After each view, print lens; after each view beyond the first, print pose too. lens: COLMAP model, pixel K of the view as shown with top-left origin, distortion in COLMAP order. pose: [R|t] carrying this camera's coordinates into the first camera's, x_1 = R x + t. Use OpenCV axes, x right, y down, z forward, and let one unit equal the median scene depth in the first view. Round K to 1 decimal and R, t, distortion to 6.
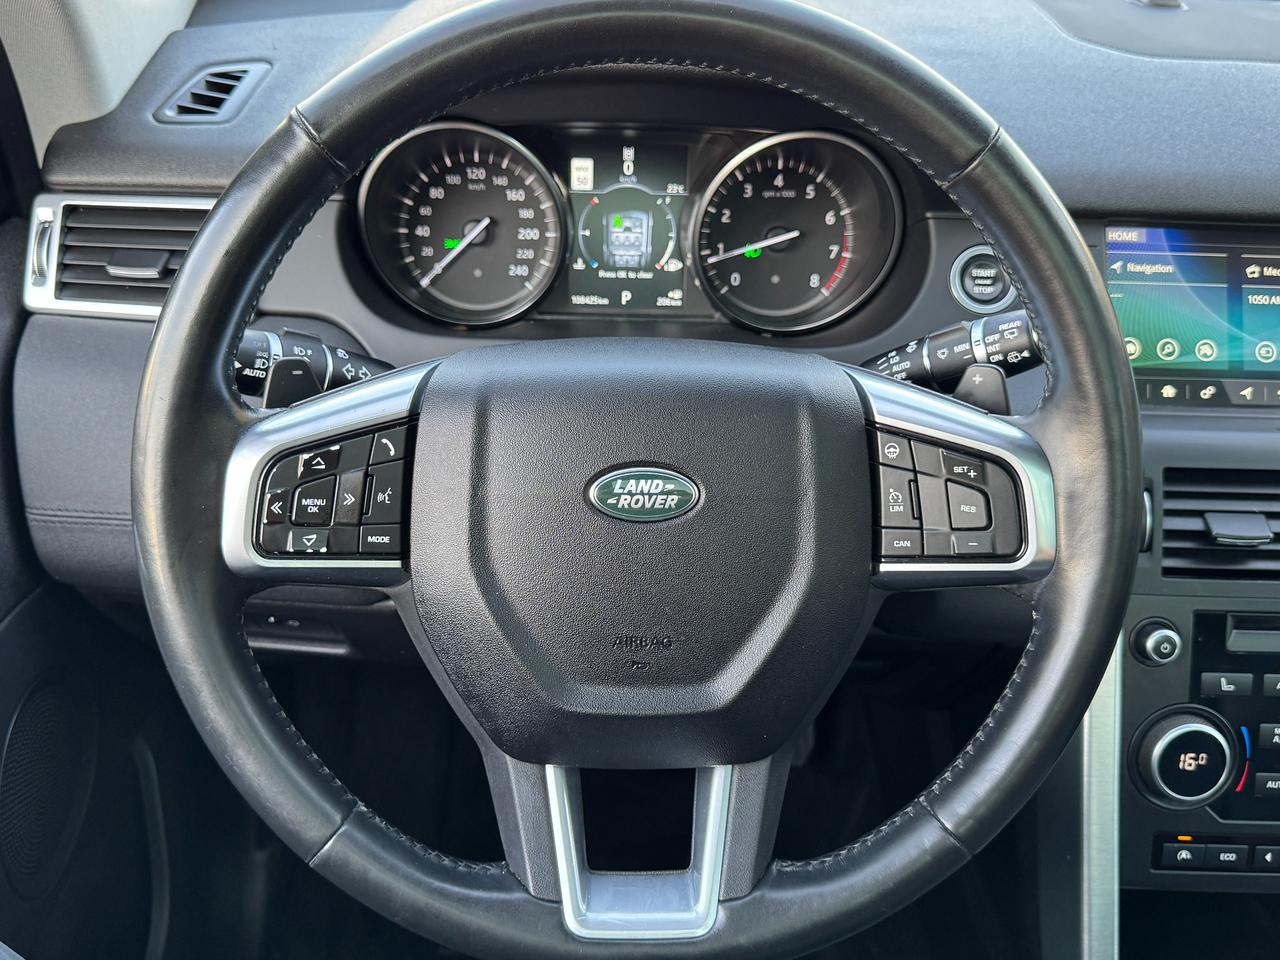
lens RADIAL K [[1184.1, 0, 640.5], [0, 1184.1, 503.8], [0, 0, 1]] dist [0.032063, 0.000000]
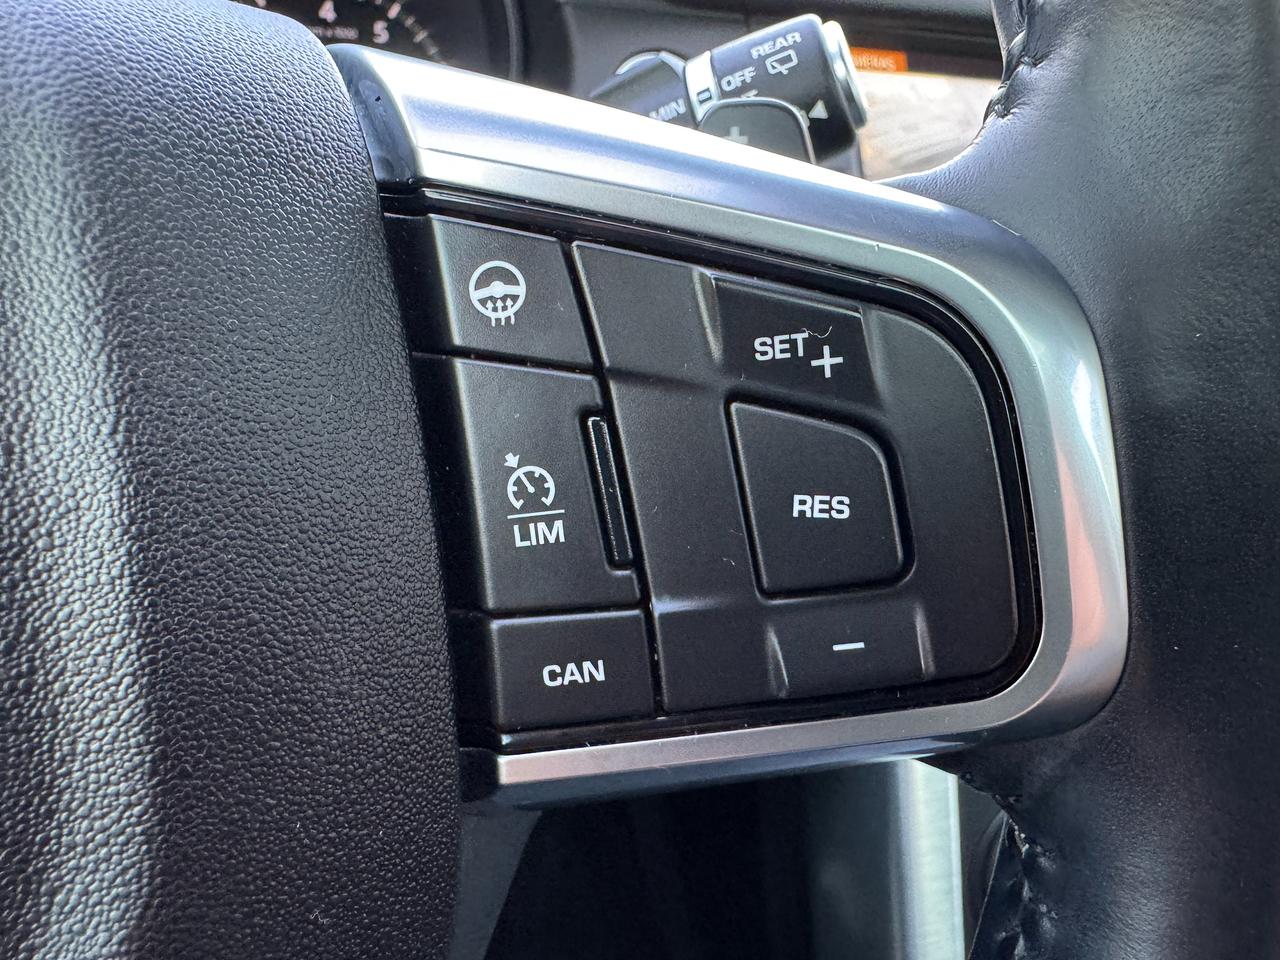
lens RADIAL K [[870.3, 0, 638.3], [0, 870.3, 478.0], [0, 0, 1]] dist [0.006803, -0.019220]
pose [[0.950655, -0.088908, 0.297237, 0.183082], [0.095342, 0.995419, -0.007188, -0.003705], [-0.295236, 0.035173, 0.954777, 0.824303]]
